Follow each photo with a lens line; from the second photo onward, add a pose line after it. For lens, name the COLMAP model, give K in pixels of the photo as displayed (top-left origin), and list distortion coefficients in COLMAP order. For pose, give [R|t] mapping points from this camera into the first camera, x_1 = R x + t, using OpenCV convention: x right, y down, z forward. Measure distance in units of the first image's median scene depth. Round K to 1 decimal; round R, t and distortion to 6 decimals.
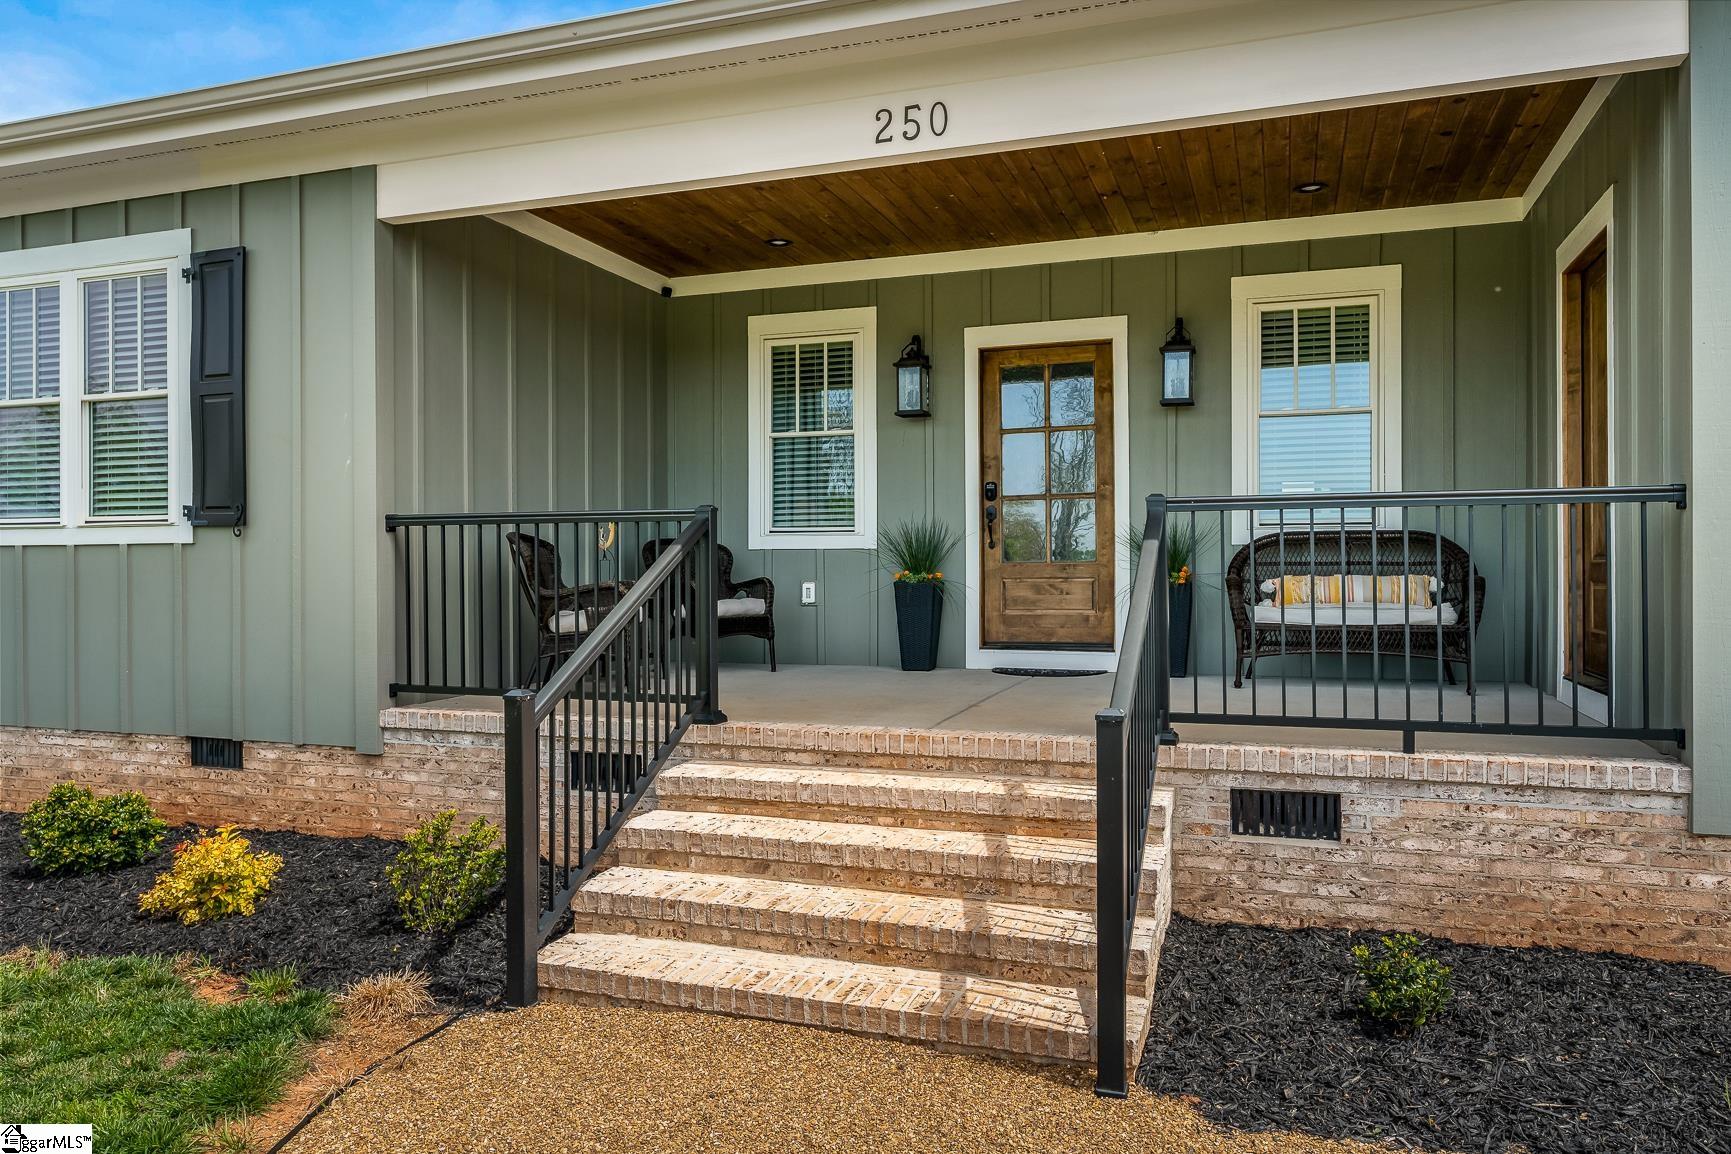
lens RADIAL K [[1188.6, 0, 865.5], [0, 1188.6, 577.0], [0, 0, 1]] dist [-0.005274, -0.001748]
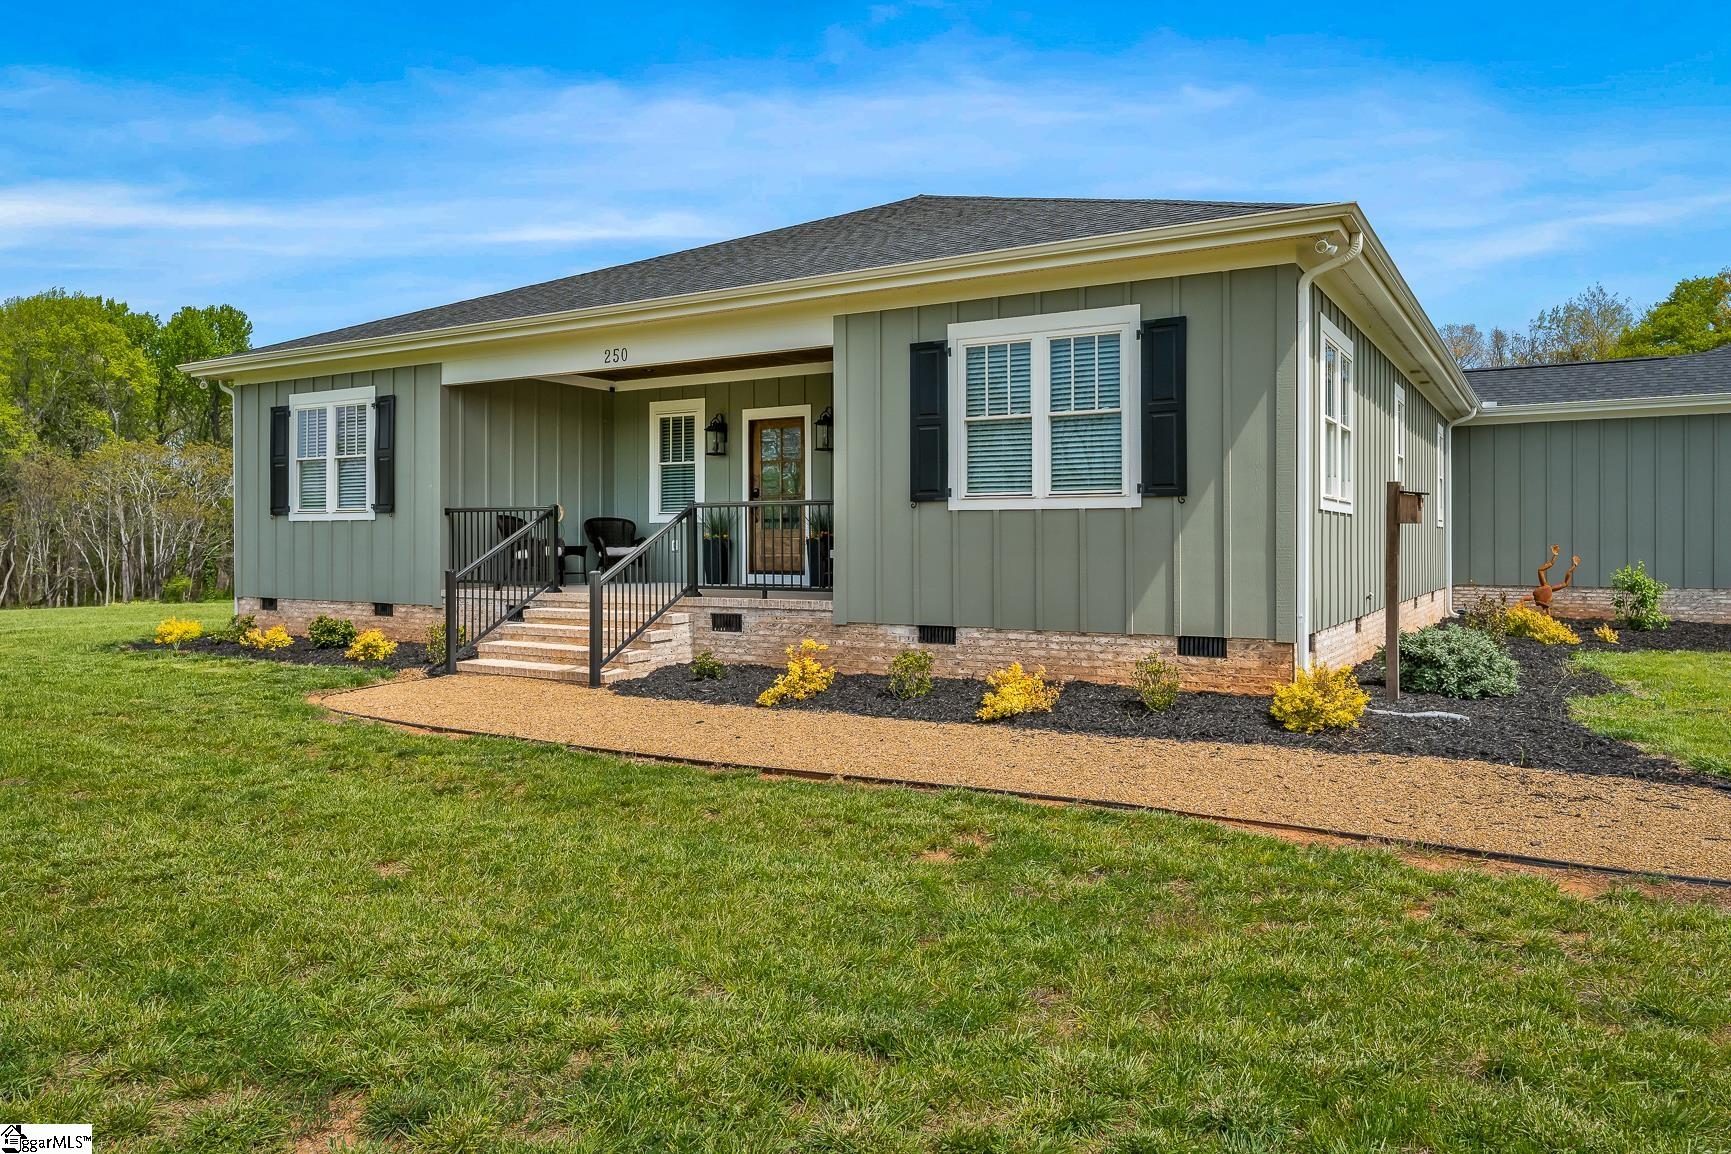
lens RADIAL K [[1185.2, 0, 862.3], [0, 1185.2, 543.2], [0, 0, 1]] dist [-0.005095, -0.000989]
pose [[0.978880, 0.003970, -0.204396, 0.860284], [-0.005506, 0.999961, -0.006946, 0.028709], [0.204360, 0.007924, 0.978864, -1.102749]]
